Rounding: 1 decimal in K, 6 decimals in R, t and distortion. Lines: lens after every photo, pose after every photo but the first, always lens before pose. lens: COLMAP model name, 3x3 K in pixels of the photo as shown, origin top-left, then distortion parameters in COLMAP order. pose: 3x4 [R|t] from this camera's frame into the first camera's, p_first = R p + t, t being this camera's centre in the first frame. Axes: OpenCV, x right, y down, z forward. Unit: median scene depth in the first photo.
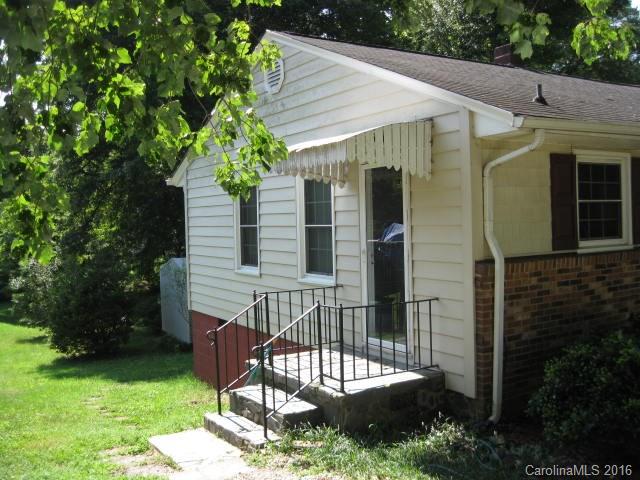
lens RADIAL K [[653.4, 0, 320.0], [0, 653.4, 240.0], [0, 0, 1]] dist [-0.107841, 0.012060]
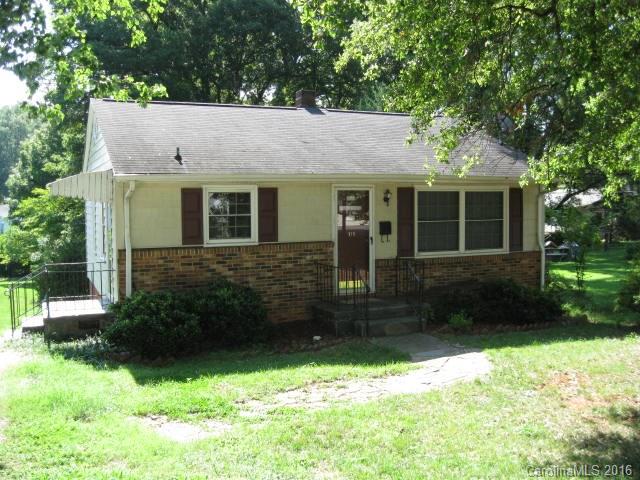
lens RADIAL K [[653.4, 0, 320.0], [0, 653.4, 240.0], [0, 0, 1]] dist [-0.107841, 0.012060]
pose [[0.991237, 0.025559, -0.129600, 0.936291], [-0.021887, 0.999320, 0.029683, -0.055565], [0.130270, -0.026587, 0.991122, -0.661574]]
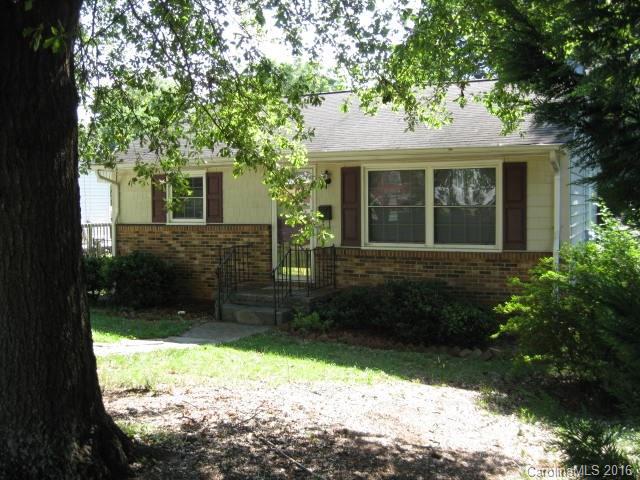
lens RADIAL K [[653.4, 0, 320.0], [0, 653.4, 240.0], [0, 0, 1]] dist [-0.107841, 0.012060]
pose [[0.540885, 0.073532, -0.837876, 2.351633], [-0.032661, 0.997256, 0.066435, -0.080977], [0.840462, -0.008568, 0.541802, 0.323451]]
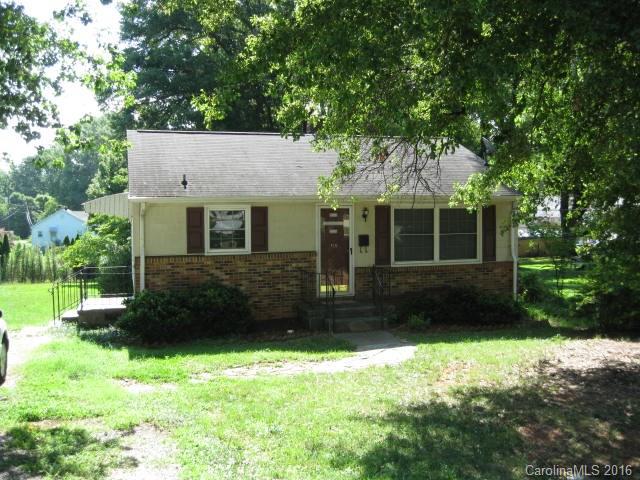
lens RADIAL K [[653.4, 0, 320.0], [0, 653.4, 240.0], [0, 0, 1]] dist [-0.107841, 0.012060]
pose [[0.967116, 0.032074, -0.252304, 1.302242], [-0.026804, 0.999345, 0.024297, -0.090527], [0.252919, -0.016735, 0.967343, -0.942223]]
